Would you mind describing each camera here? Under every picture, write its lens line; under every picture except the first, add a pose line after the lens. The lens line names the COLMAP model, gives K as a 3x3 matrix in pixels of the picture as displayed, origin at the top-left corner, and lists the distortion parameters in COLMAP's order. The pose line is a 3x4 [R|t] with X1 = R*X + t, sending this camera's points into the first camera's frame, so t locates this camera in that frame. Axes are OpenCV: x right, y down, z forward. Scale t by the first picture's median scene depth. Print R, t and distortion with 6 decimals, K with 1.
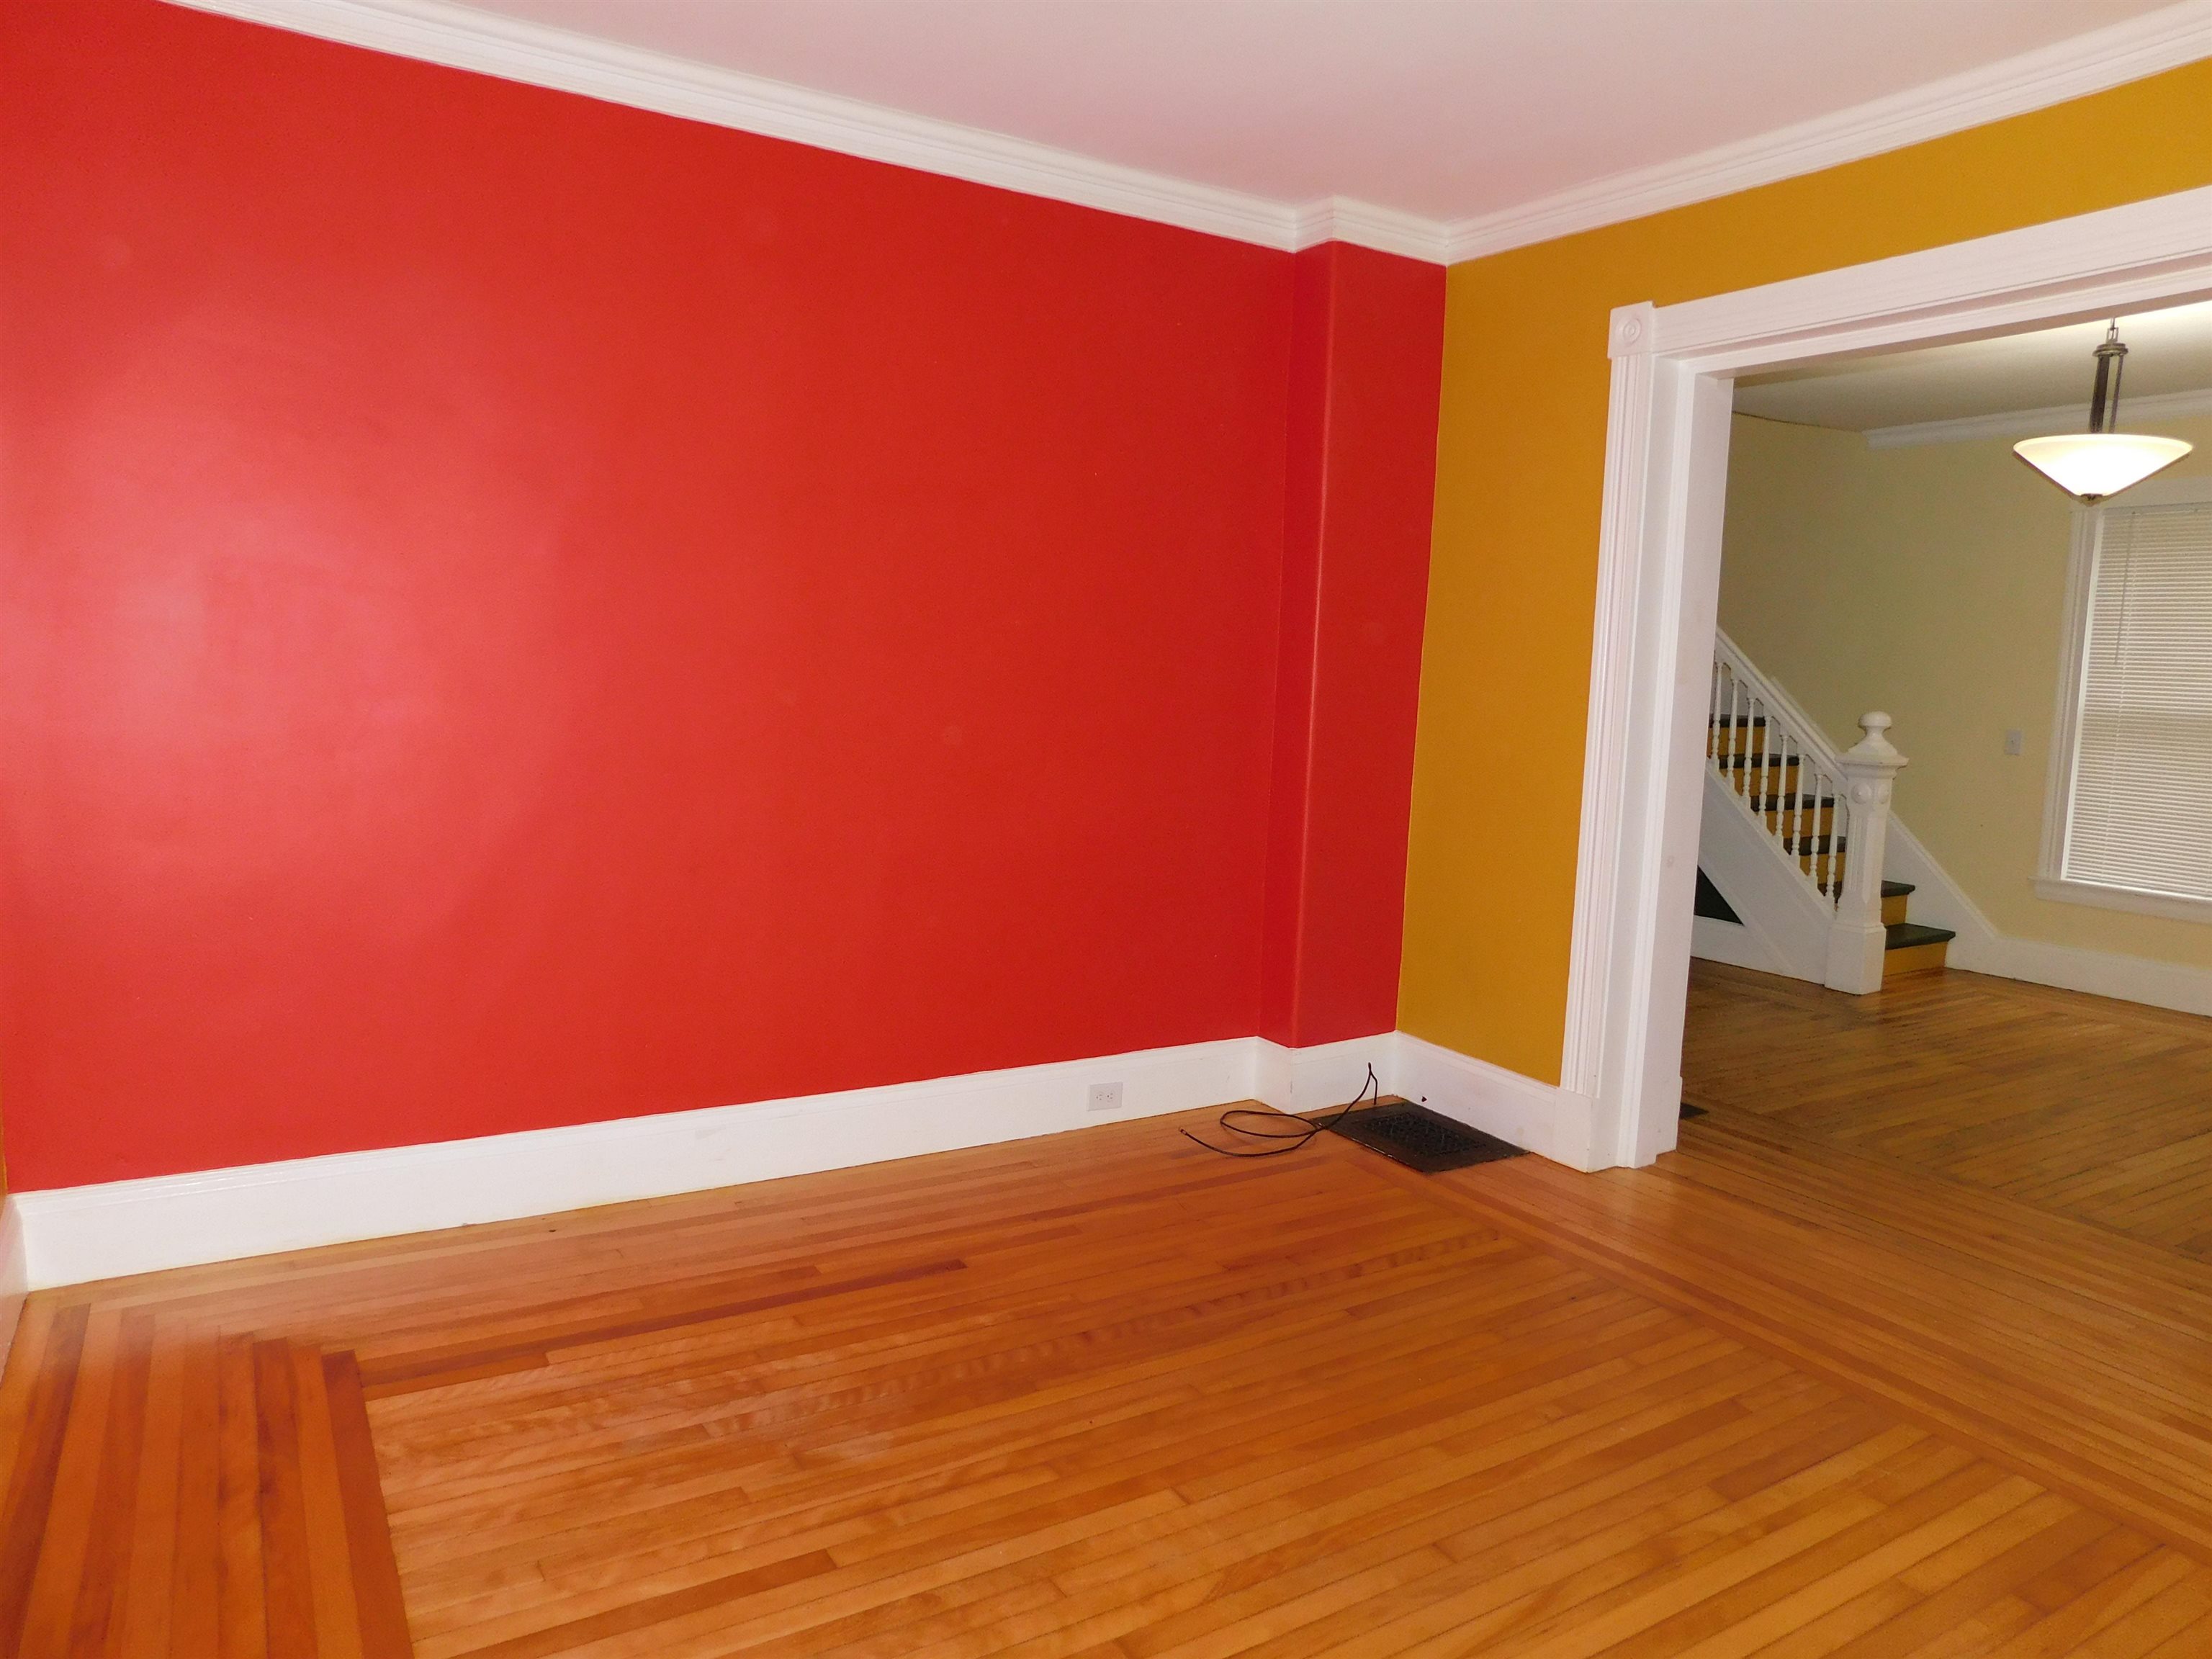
lens RADIAL K [[1457.9, 0, 1108.9], [0, 1457.9, 815.3], [0, 0, 1]] dist [-0.070753, 0.051488]
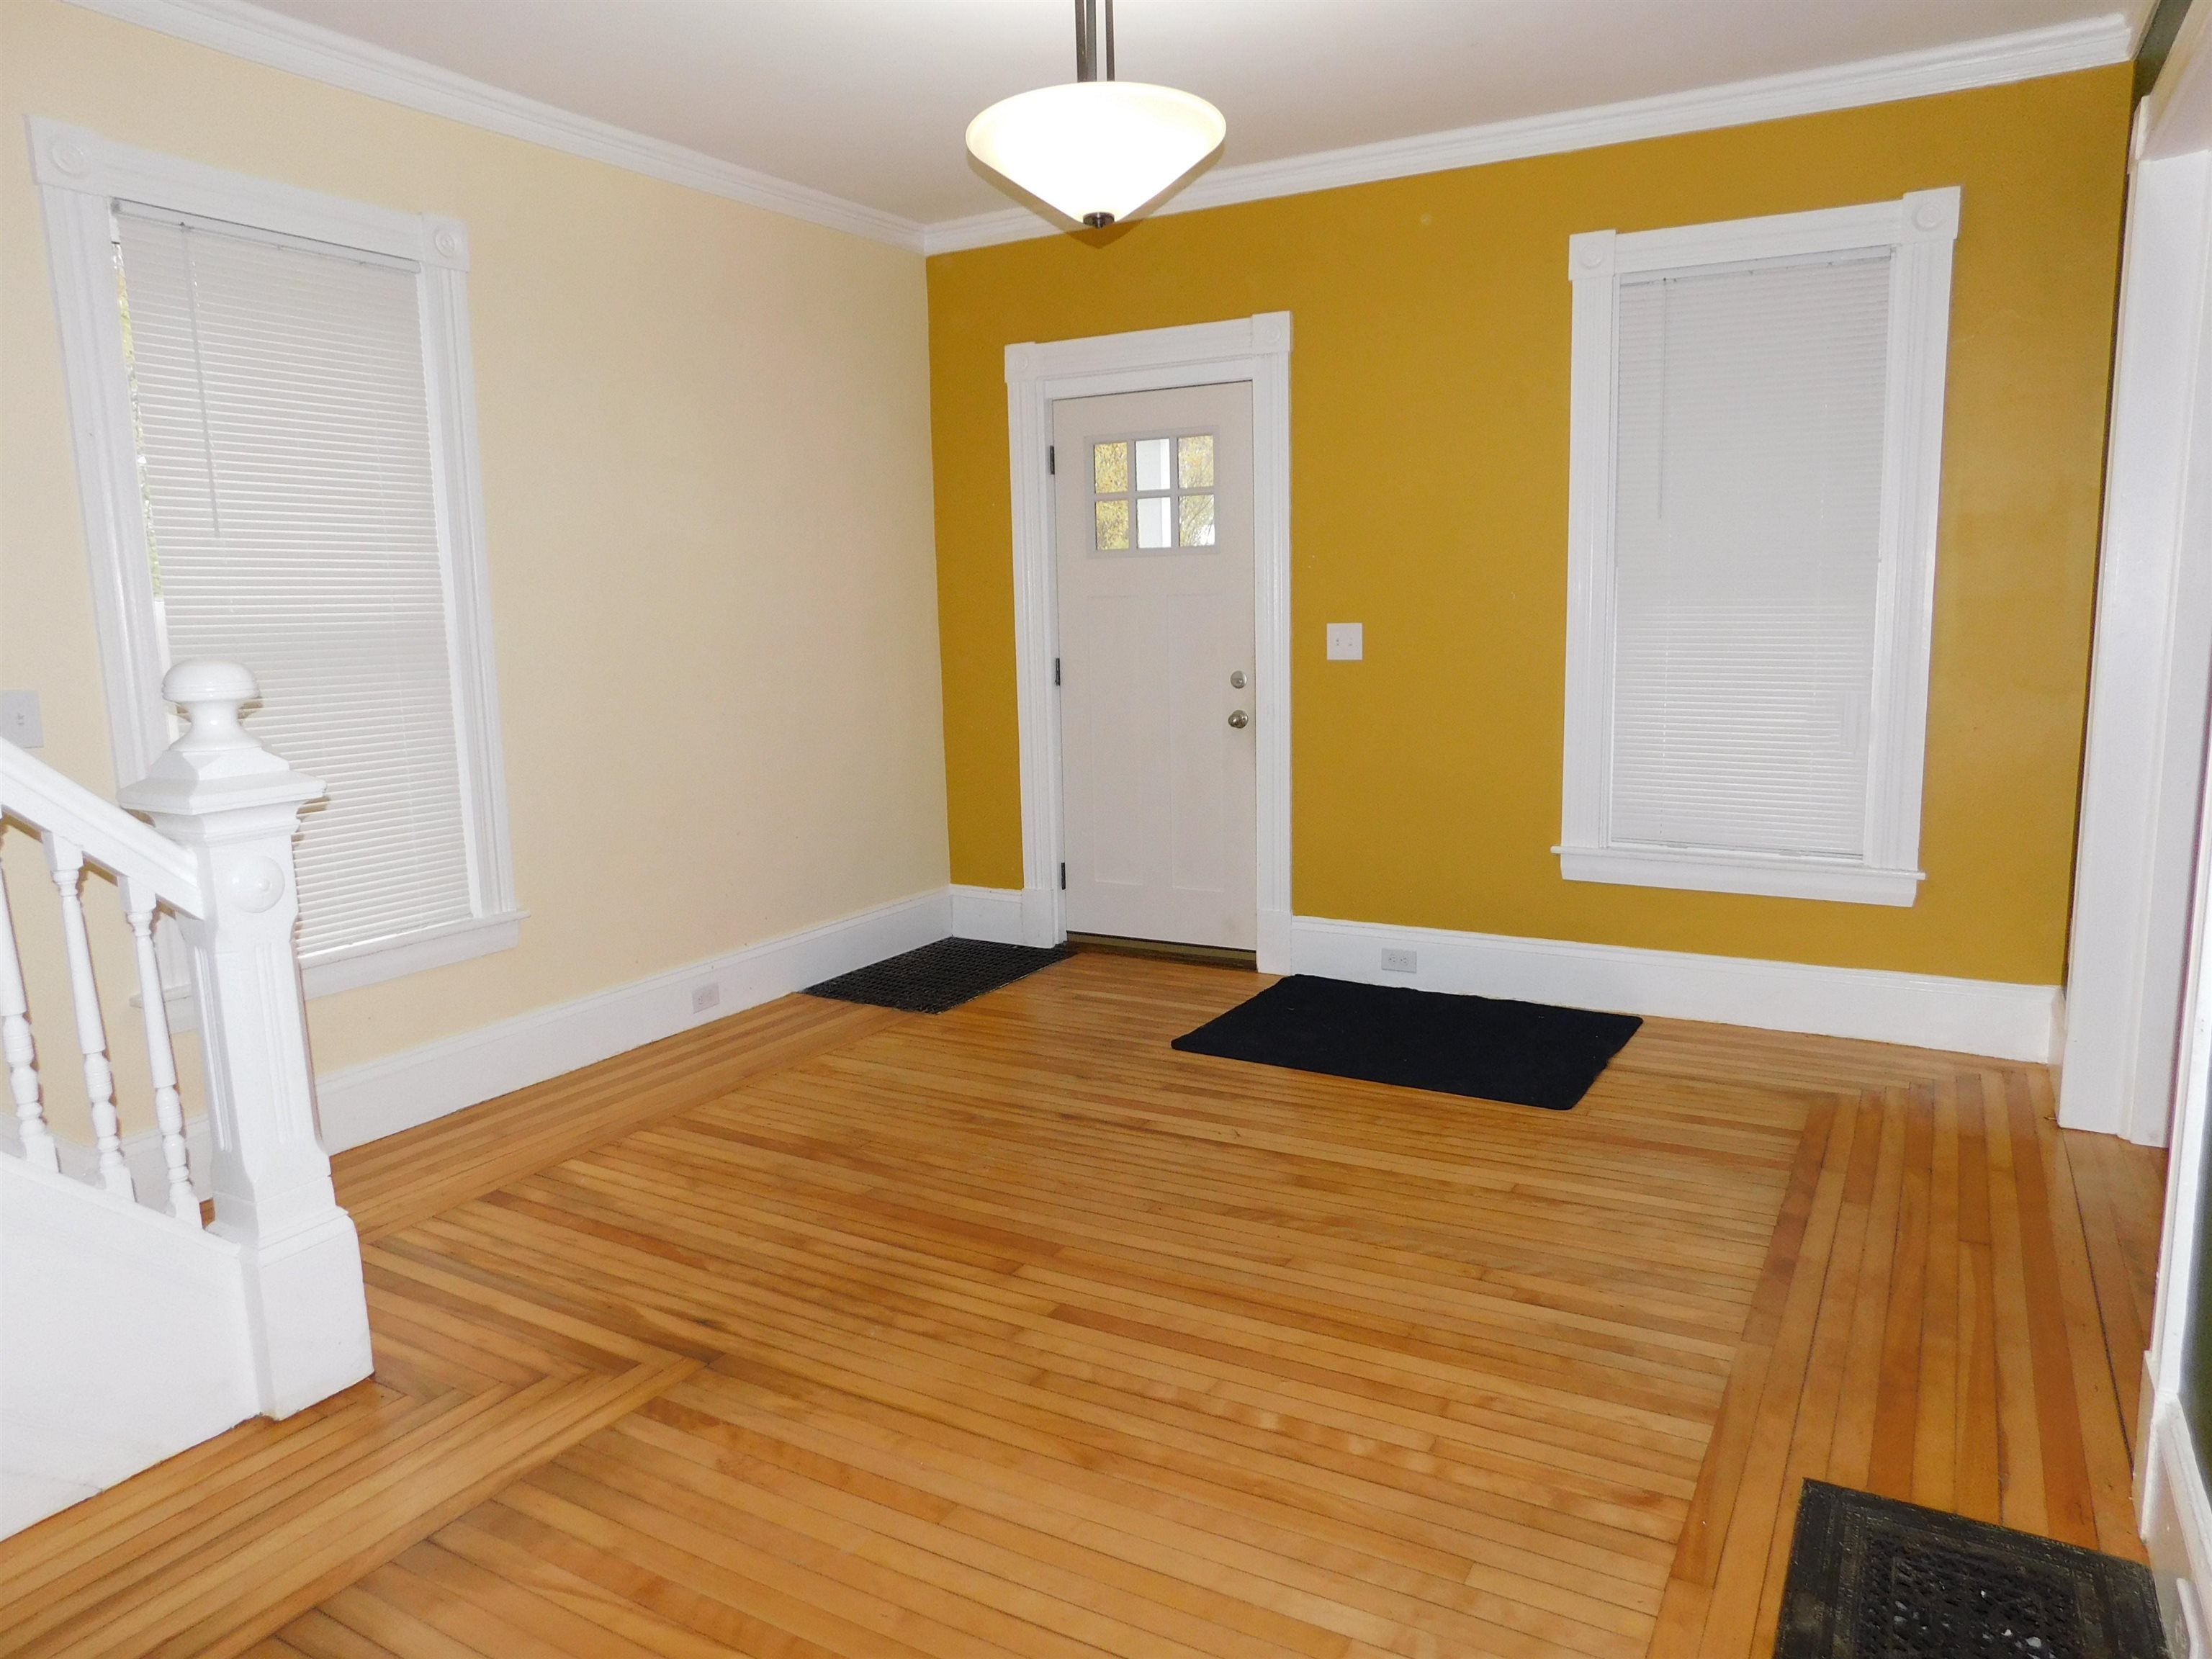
lens RADIAL K [[1503.5, 0, 1078.7], [0, 1503.5, 826.6], [0, 0, 1]] dist [-0.080454, 0.071009]
pose [[-0.463304, -0.155343, 0.872478, 0.121353], [0.105424, 0.967864, 0.228308, -0.112799], [-0.879906, 0.197756, -0.432038, 1.178020]]
